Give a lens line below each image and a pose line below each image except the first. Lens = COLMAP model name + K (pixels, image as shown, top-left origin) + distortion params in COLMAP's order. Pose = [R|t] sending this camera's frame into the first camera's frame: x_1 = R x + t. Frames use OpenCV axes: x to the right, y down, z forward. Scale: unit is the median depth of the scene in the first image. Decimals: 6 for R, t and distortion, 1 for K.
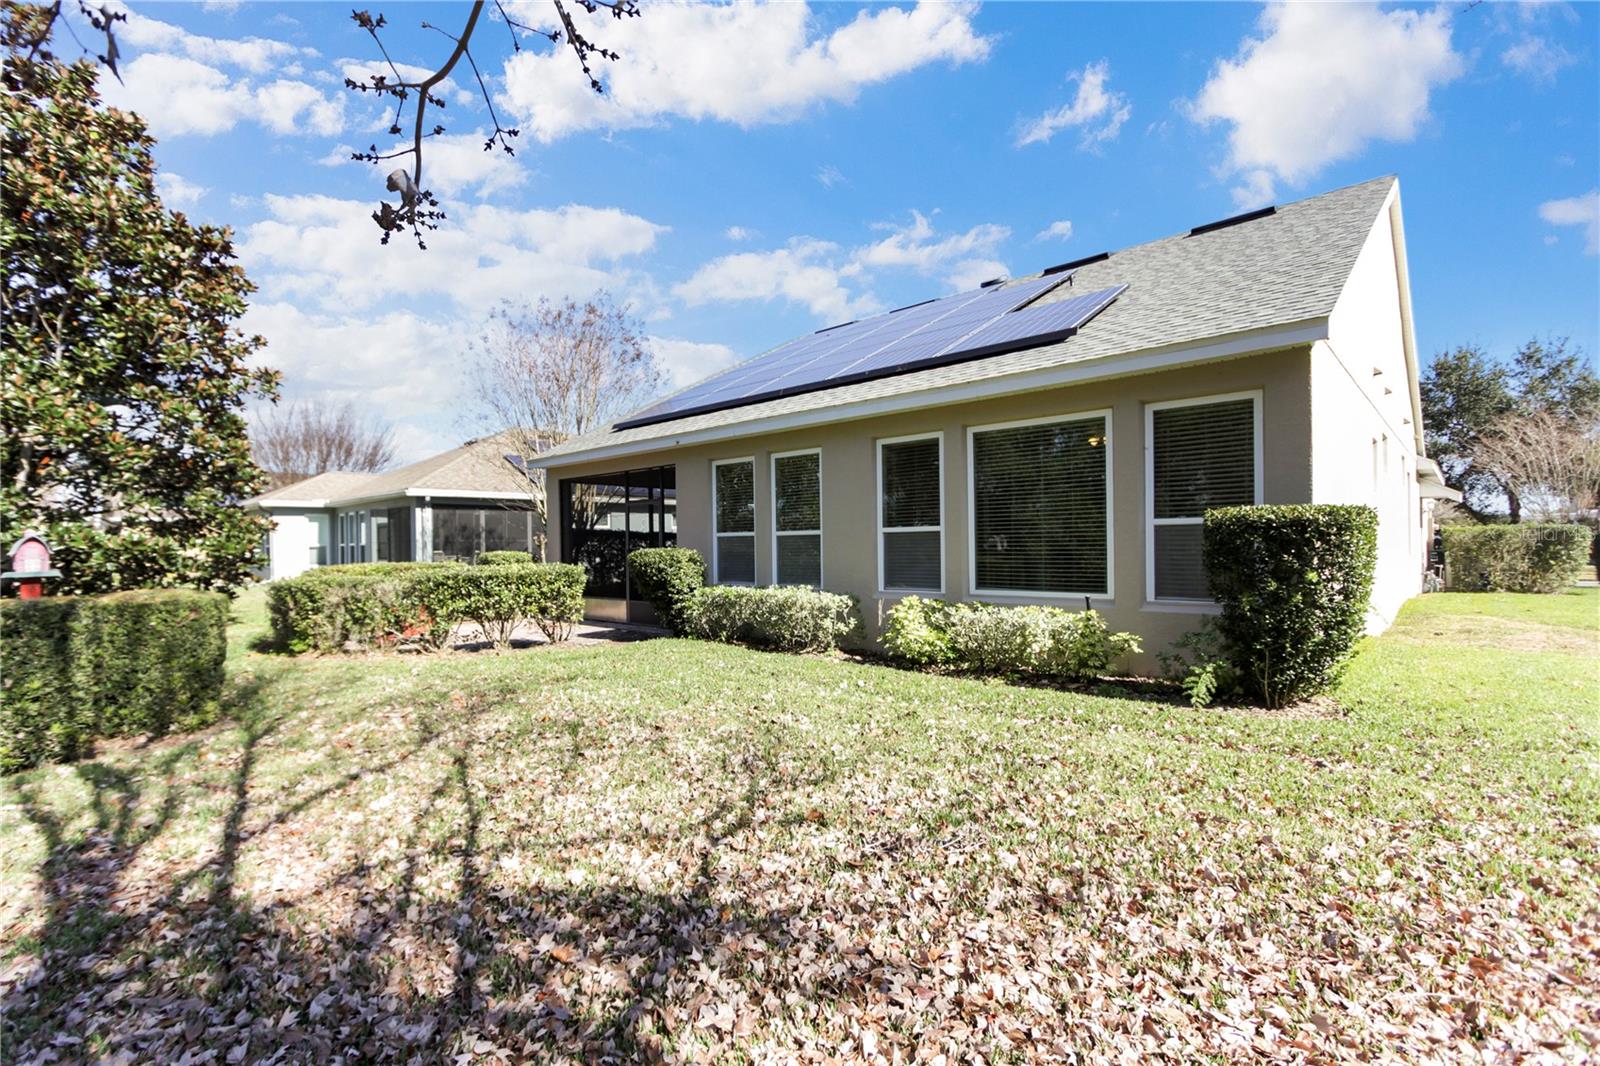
lens RADIAL K [[755.1, 0, 797.8], [0, 755.1, 541.9], [0, 0, 1]] dist [0.003004, 0.000542]
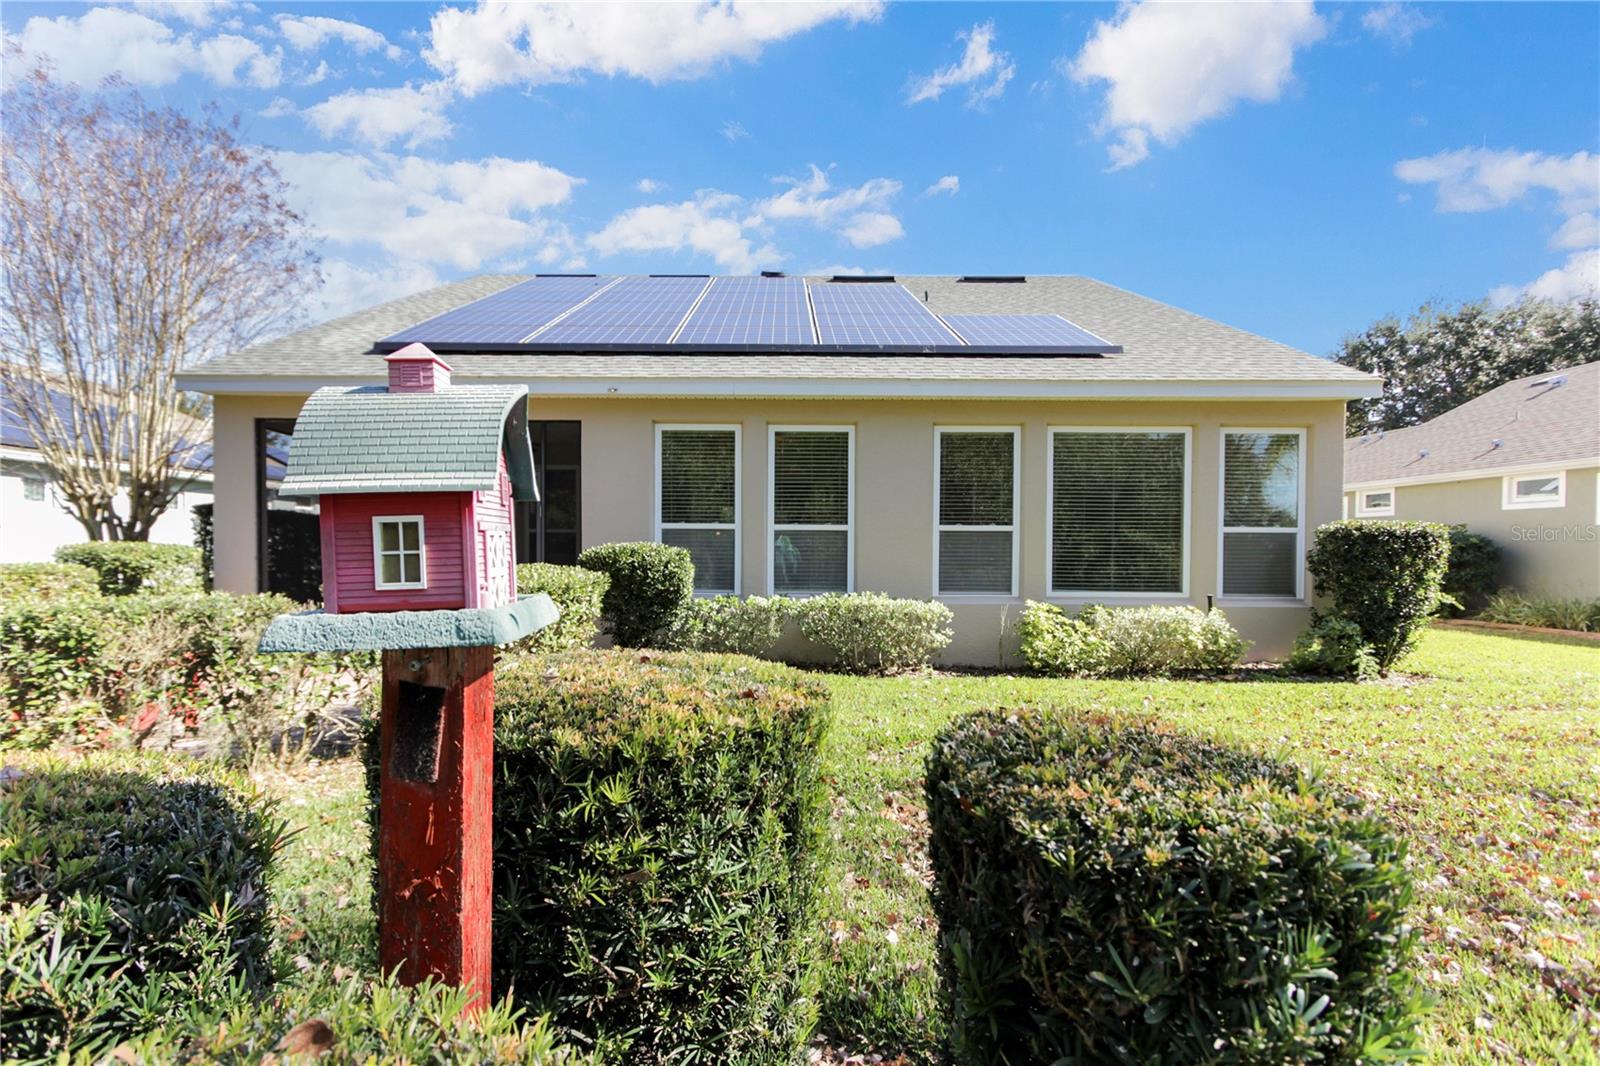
lens RADIAL K [[755.1, 0, 797.8], [0, 755.1, 541.9], [0, 0, 1]] dist [0.003004, 0.000542]
pose [[0.752965, 0.021614, 0.657706, -0.621542], [-0.017575, 0.999764, -0.012734, 0.015154], [-0.657826, -0.001971, 0.753167, 0.441694]]
